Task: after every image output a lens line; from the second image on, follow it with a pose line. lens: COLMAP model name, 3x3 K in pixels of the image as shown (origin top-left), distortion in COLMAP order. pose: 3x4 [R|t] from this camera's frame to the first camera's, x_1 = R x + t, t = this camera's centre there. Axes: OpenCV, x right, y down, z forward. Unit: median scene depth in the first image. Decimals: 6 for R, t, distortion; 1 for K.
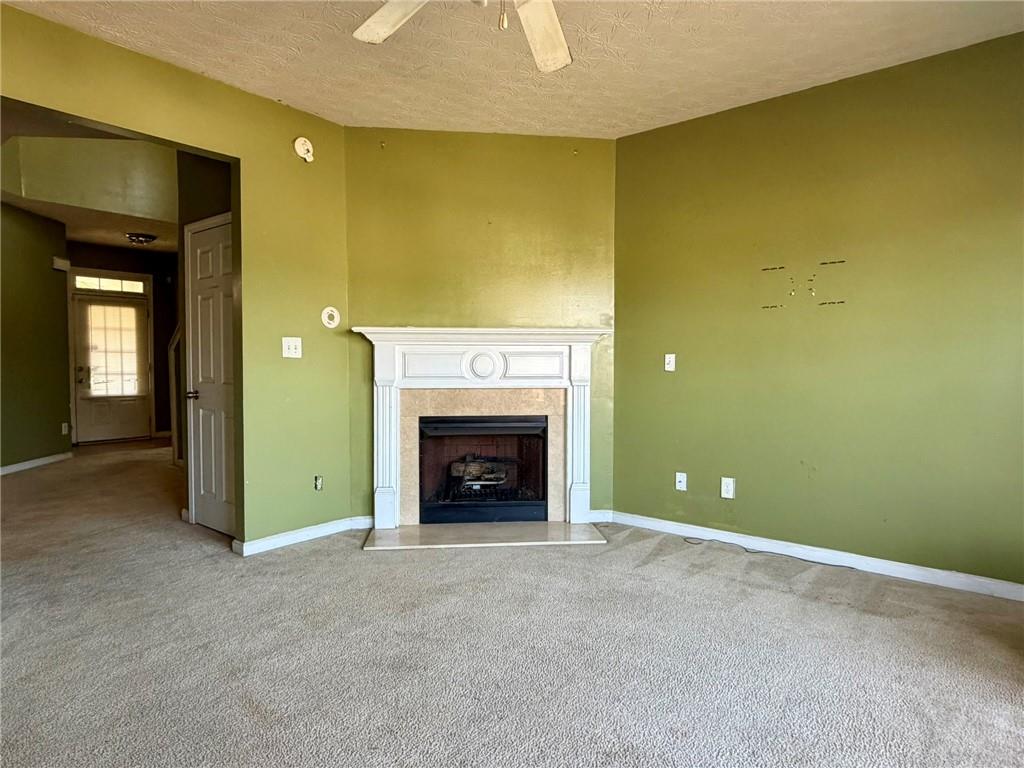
lens RADIAL K [[595.4, 0, 505.5], [0, 595.4, 383.9], [0, 0, 1]] dist [0.001521, -0.002076]
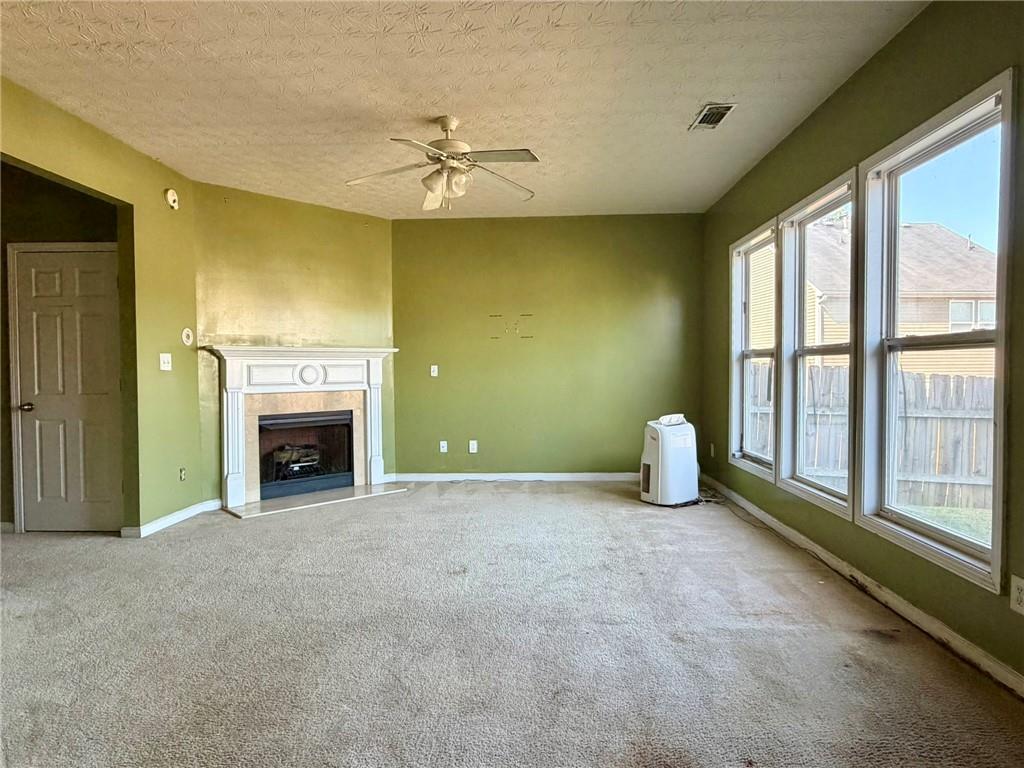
lens RADIAL K [[550.3, 0, 516.9], [0, 550.3, 382.8], [0, 0, 1]] dist [0.003539, -0.002601]
pose [[0.805621, -0.024348, 0.591931, -0.397951], [0.033719, 0.999420, -0.004783, 0.009130], [-0.591471, 0.023812, 0.805974, -0.280014]]
